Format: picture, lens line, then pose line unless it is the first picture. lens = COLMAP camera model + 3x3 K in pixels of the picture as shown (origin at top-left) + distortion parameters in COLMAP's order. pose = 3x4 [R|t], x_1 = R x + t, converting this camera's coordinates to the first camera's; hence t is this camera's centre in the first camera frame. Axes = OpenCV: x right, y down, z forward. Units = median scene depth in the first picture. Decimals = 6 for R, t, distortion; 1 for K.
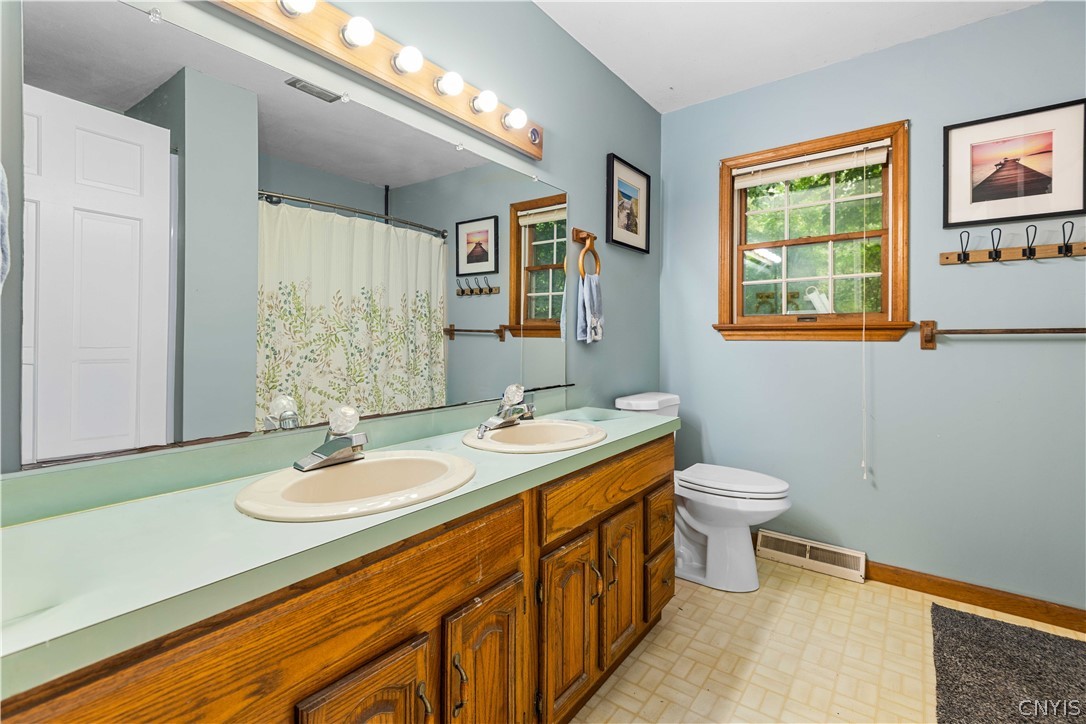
lens RADIAL K [[494.9, 0, 547.2], [0, 494.9, 324.9], [0, 0, 1]] dist [0.035986, -0.018974]
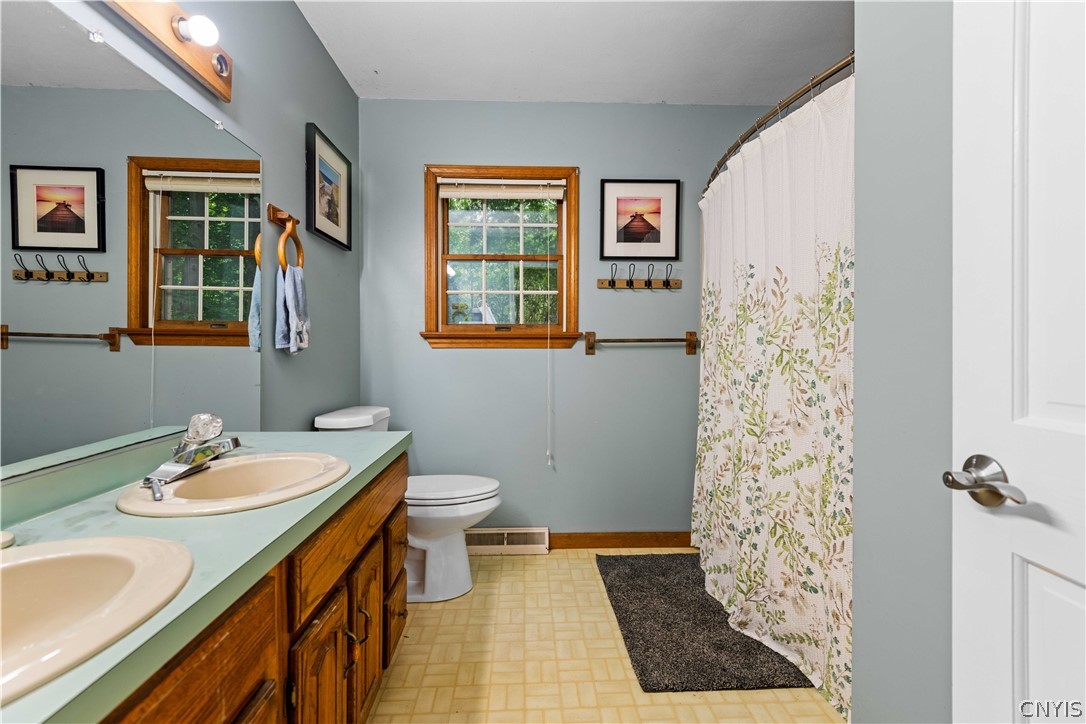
lens RADIAL K [[488.1, 0, 545.8], [0, 488.1, 343.2], [0, 0, 1]] dist [0.033215, -0.017384]
pose [[0.772177, 0.003224, 0.635400, -0.101807], [-0.015497, 0.999785, 0.013759, 0.005104], [-0.635219, -0.020471, 0.772061, 0.120242]]
